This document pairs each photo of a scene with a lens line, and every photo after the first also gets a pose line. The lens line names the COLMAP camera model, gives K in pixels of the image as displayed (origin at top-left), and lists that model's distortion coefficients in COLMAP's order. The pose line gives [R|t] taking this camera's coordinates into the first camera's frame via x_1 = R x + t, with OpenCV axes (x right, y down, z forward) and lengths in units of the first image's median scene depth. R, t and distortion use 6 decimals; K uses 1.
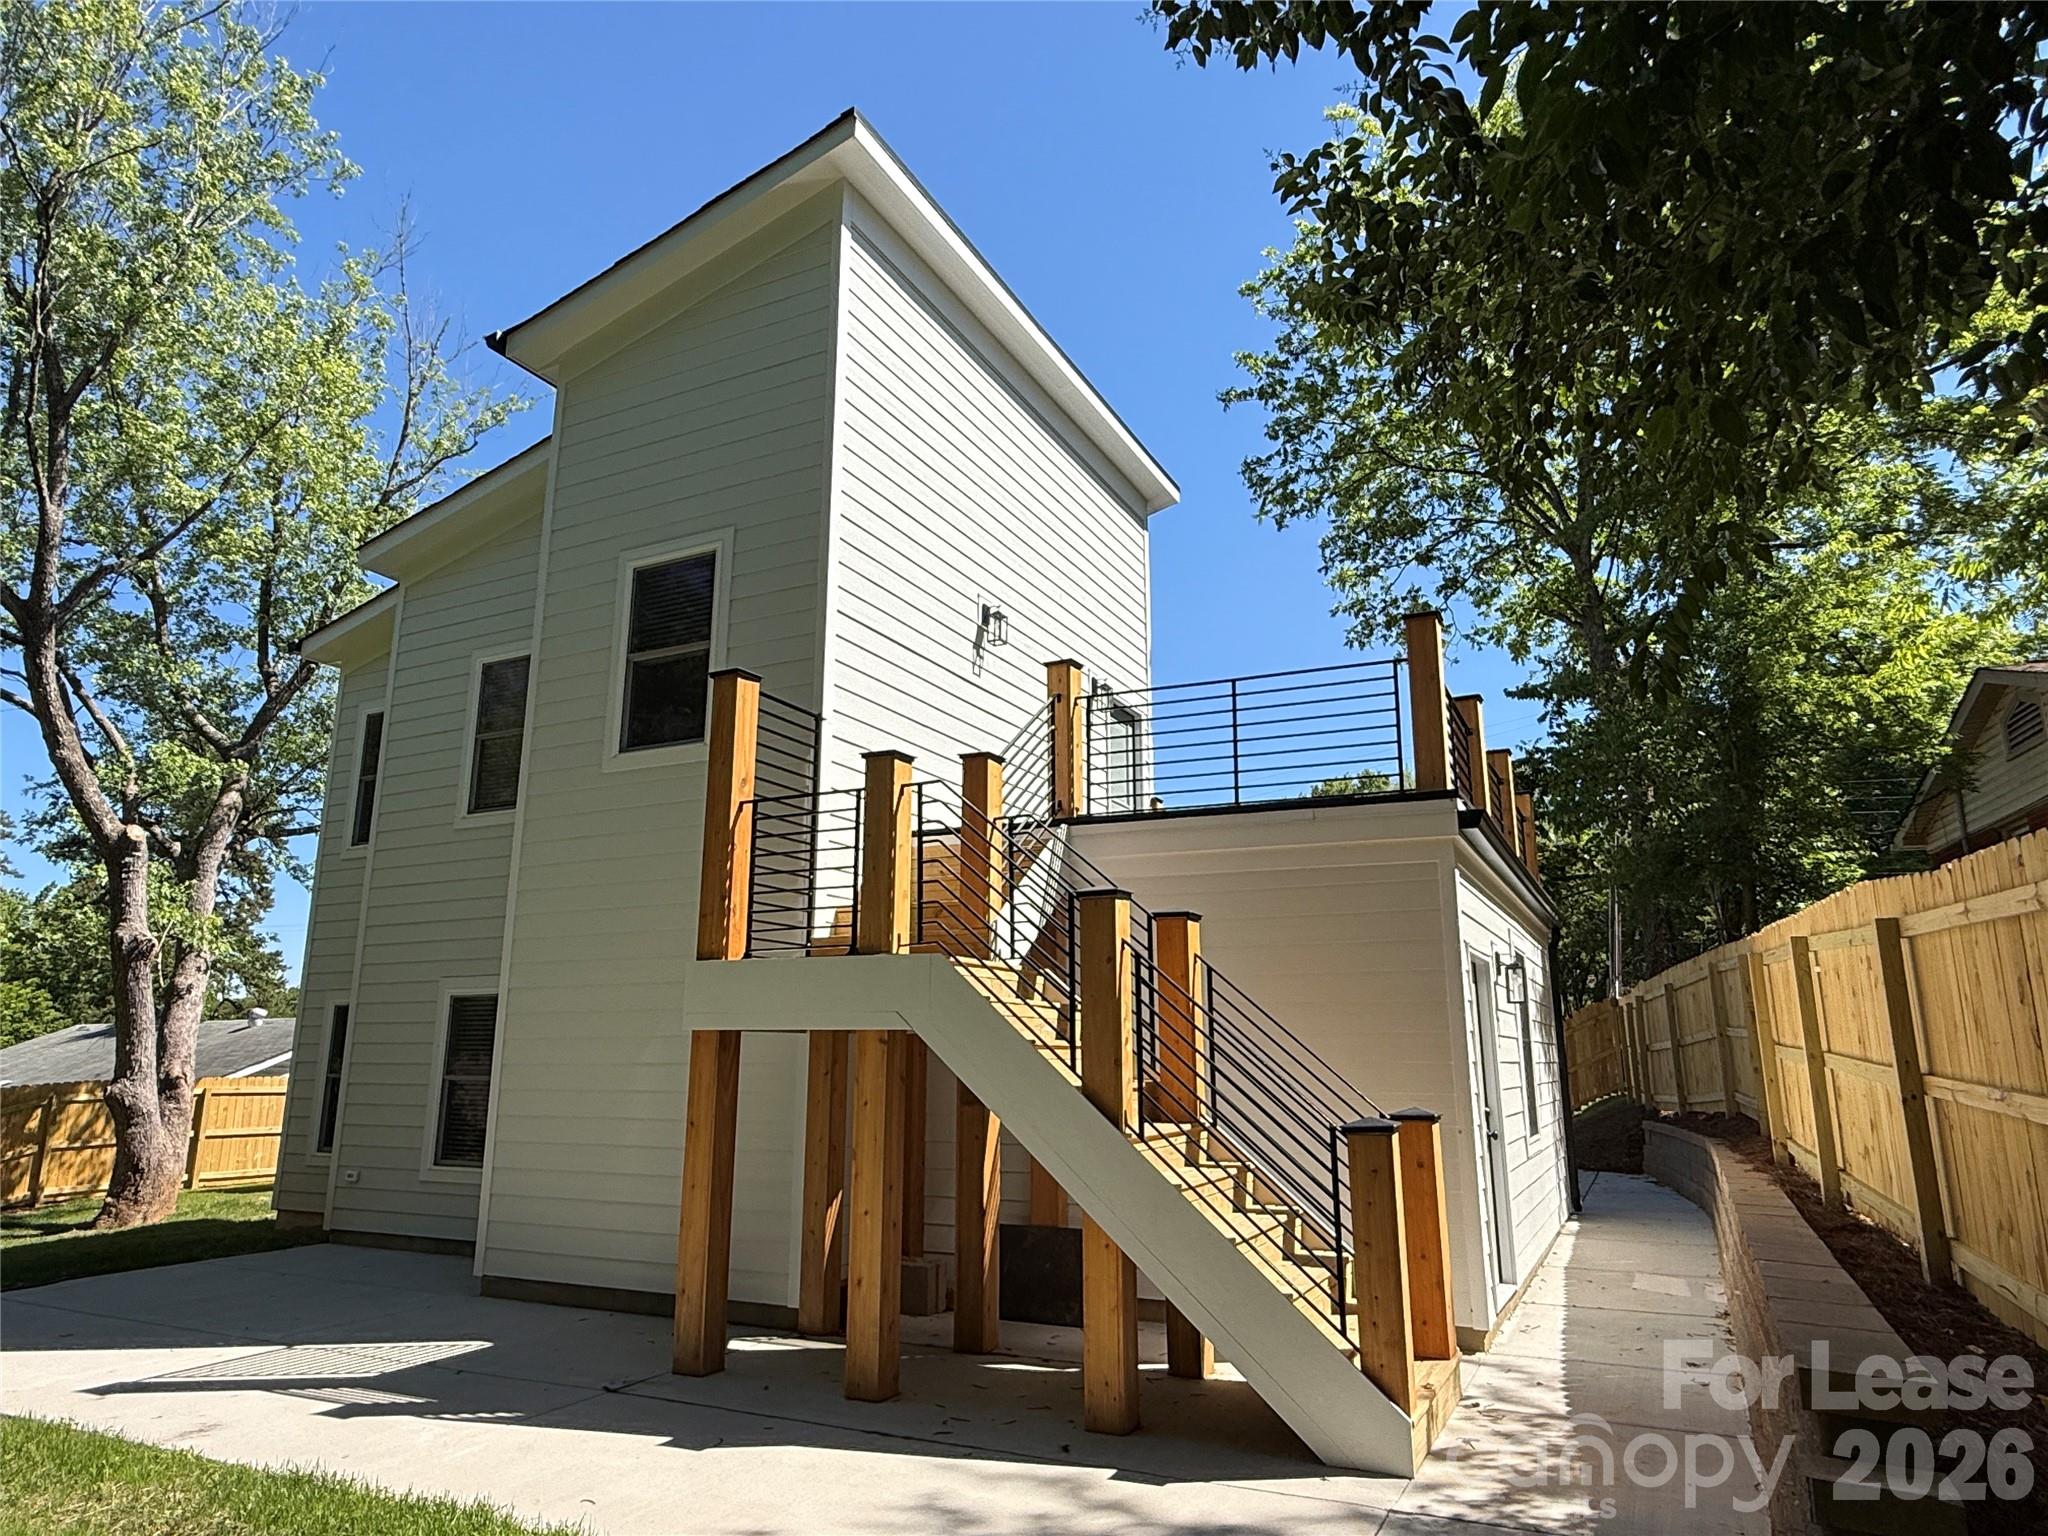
lens RADIAL K [[1262.3, 0, 1024.0], [0, 1262.3, 768.0], [0, 0, 1]] dist [0.004227, 0.002168]
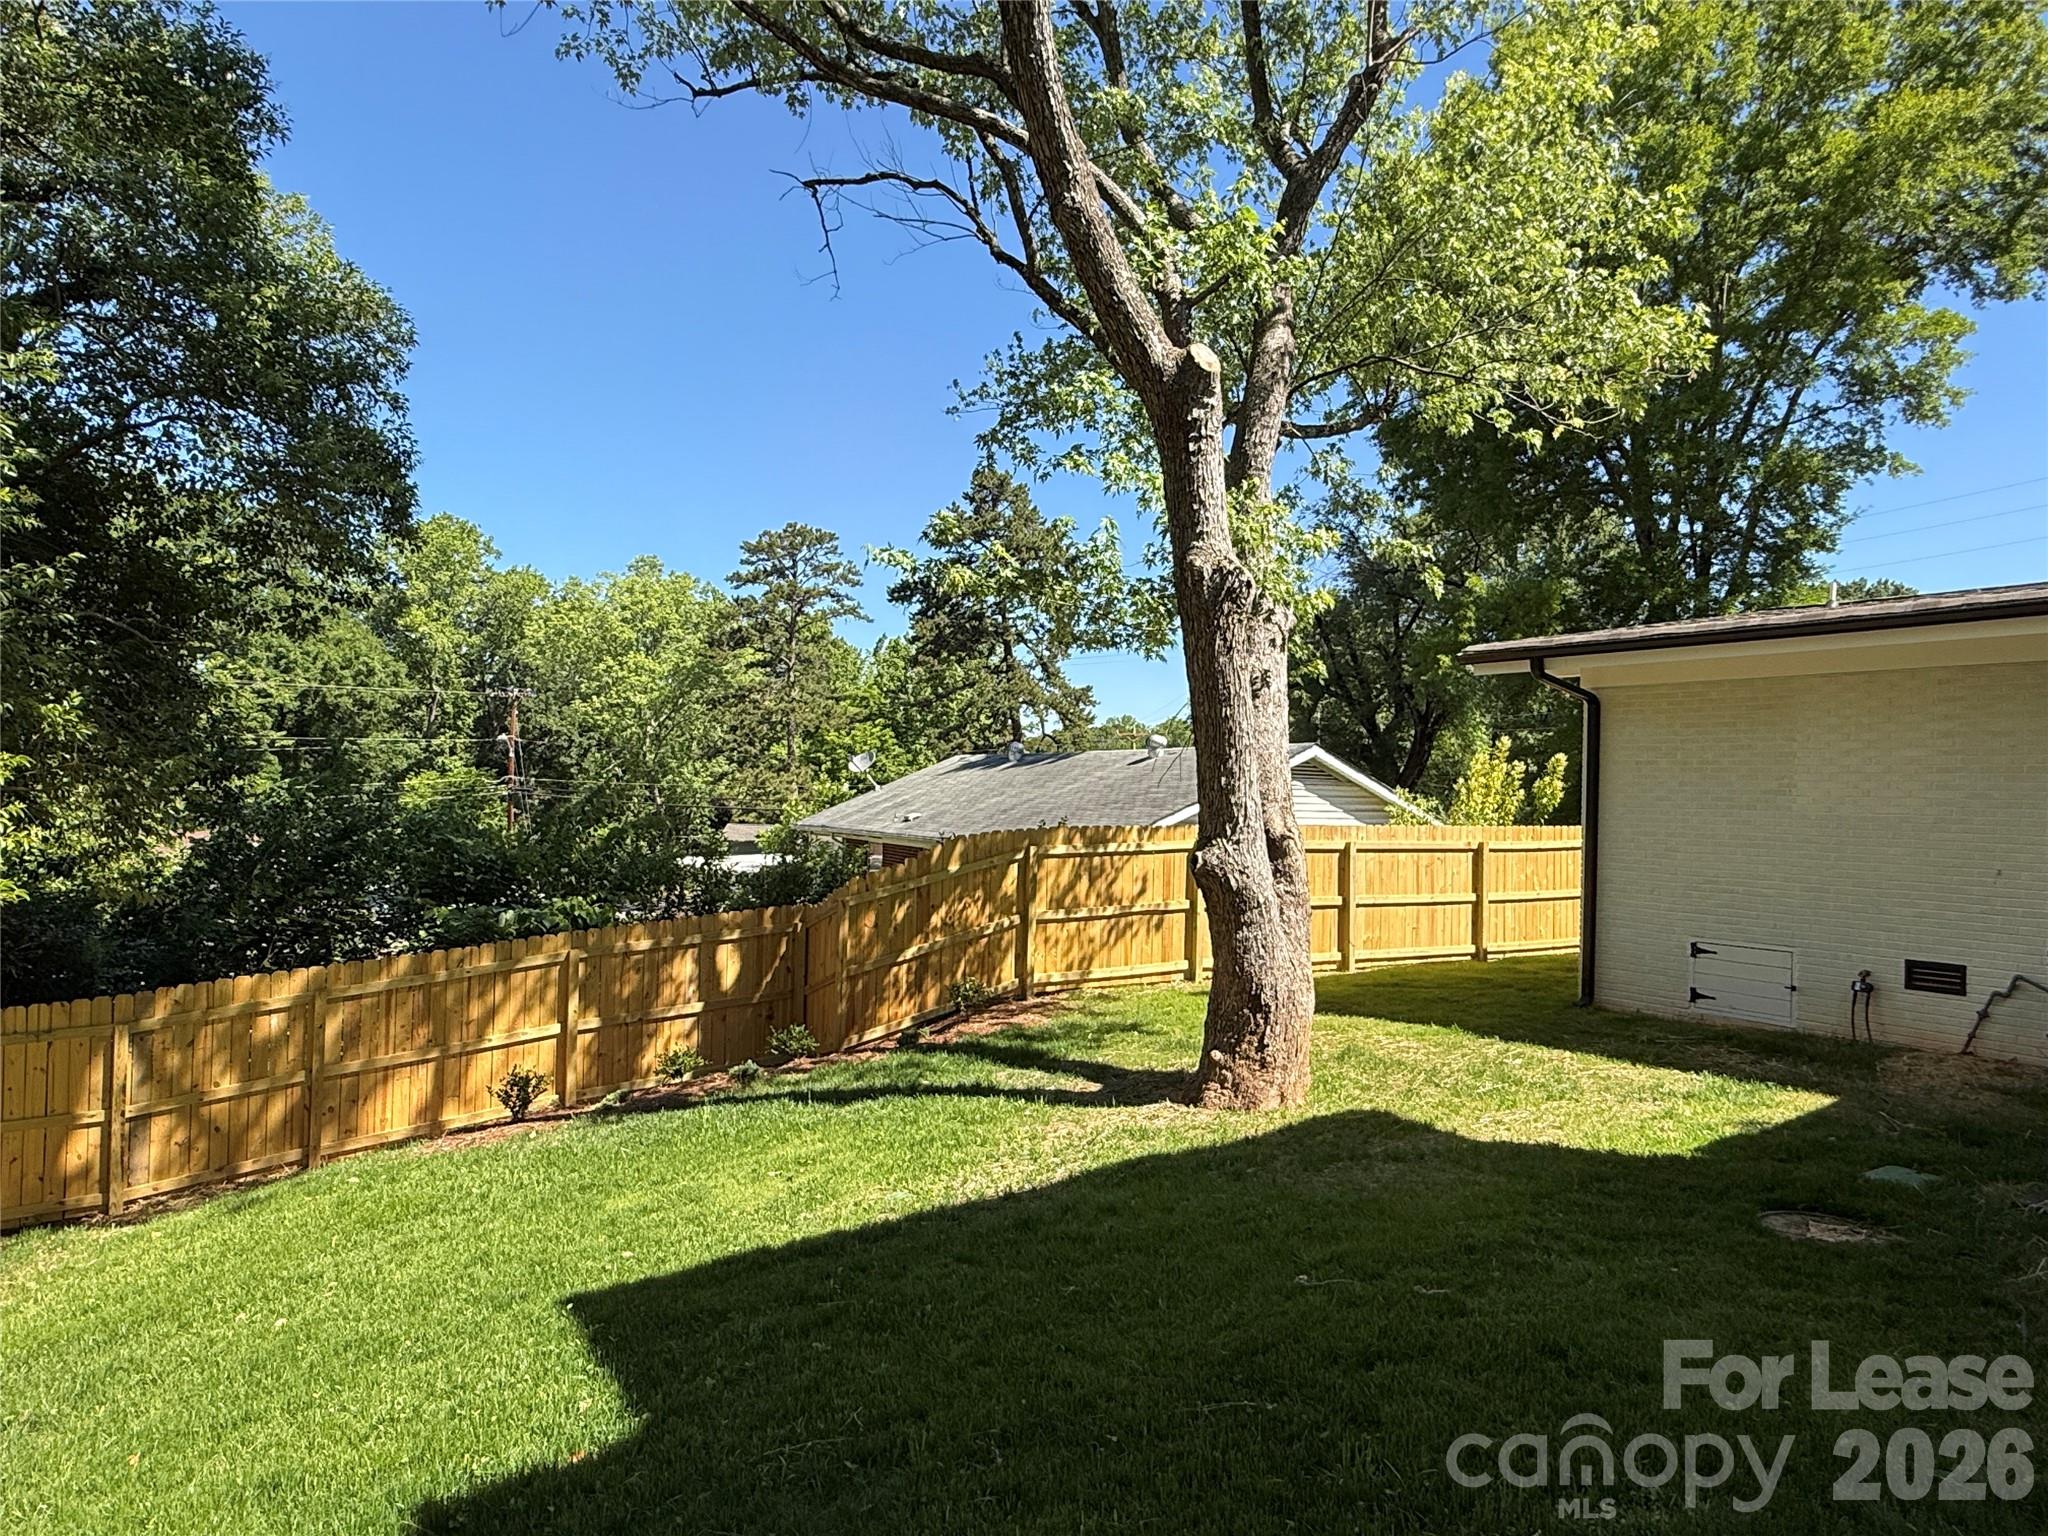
lens RADIAL K [[1262.3, 0, 1024.0], [0, 1262.3, 768.0], [0, 0, 1]] dist [0.004227, 0.002168]
pose [[0.862058, 0.013051, -0.506641, -0.421444], [0.088267, 0.980524, 0.175445, 0.095932], [0.499064, -0.195963, 0.844117, 0.426018]]
